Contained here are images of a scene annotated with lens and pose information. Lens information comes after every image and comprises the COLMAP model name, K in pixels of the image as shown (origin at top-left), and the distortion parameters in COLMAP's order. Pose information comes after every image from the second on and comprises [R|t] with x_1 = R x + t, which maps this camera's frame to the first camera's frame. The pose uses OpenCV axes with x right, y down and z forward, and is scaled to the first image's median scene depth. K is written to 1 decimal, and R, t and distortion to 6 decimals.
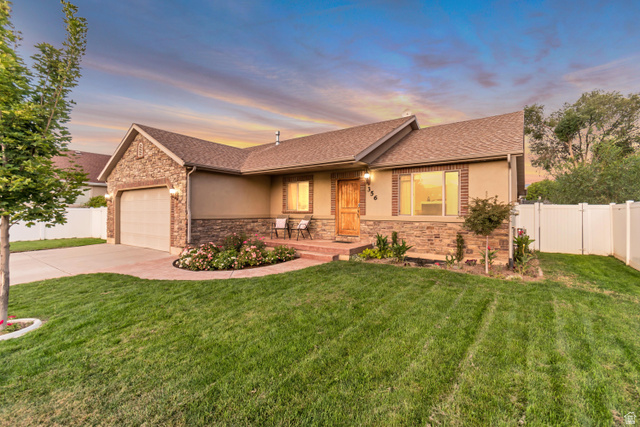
lens RADIAL K [[287.3, 0, 318.8], [0, 287.3, 205.4], [0, 0, 1]] dist [0.001382, -0.000605]
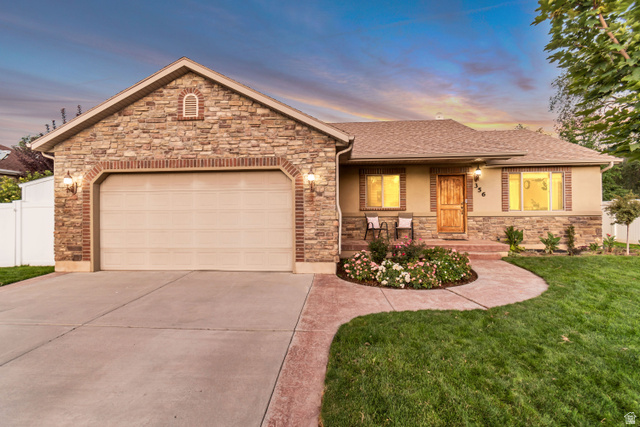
lens RADIAL K [[287.3, 0, 318.8], [0, 287.3, 205.4], [0, 0, 1]] dist [0.001382, -0.000605]
pose [[0.854143, 0.001101, 0.520037, -0.822764], [-0.000426, 0.999999, -0.001418, 0.014749], [-0.520038, 0.000989, 0.854143, 0.420785]]
